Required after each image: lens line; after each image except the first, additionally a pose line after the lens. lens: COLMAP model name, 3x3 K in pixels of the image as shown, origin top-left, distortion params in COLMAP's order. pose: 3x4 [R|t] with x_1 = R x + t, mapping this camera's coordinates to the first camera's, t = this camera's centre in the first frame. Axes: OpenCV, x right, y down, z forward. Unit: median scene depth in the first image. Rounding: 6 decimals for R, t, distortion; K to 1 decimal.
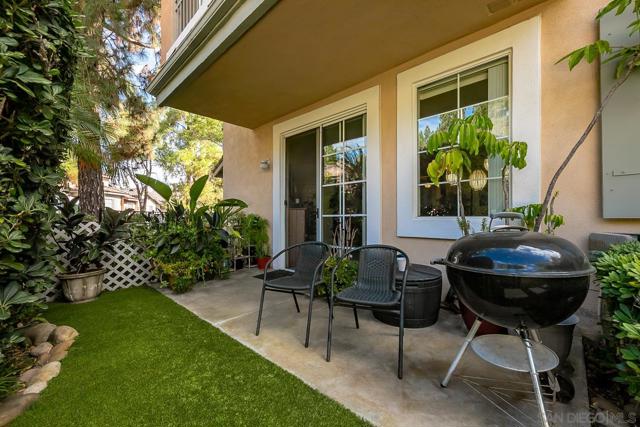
lens RADIAL K [[267.1, 0, 318.3], [0, 267.1, 215.9], [0, 0, 1]] dist [0.002625, 0.000101]
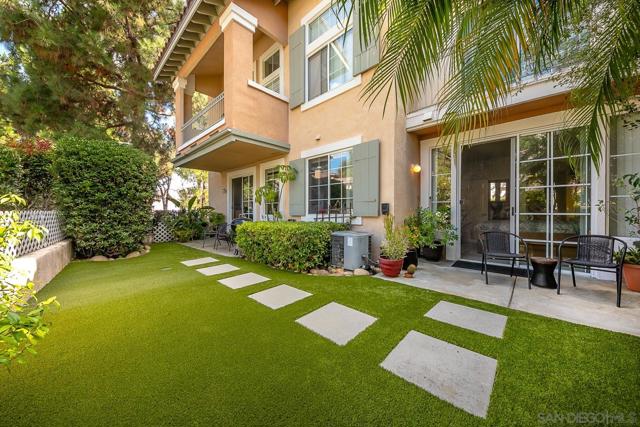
lens RADIAL K [[226.1, 0, 318.7], [0, 226.1, 214.9], [0, 0, 1]] dist [-0.000134, -0.000138]
pose [[0.999798, 0.004815, 0.019491, 0.648706], [-0.005062, 0.999907, 0.012629, -0.018313], [-0.019428, -0.012726, 0.999730, -1.049632]]
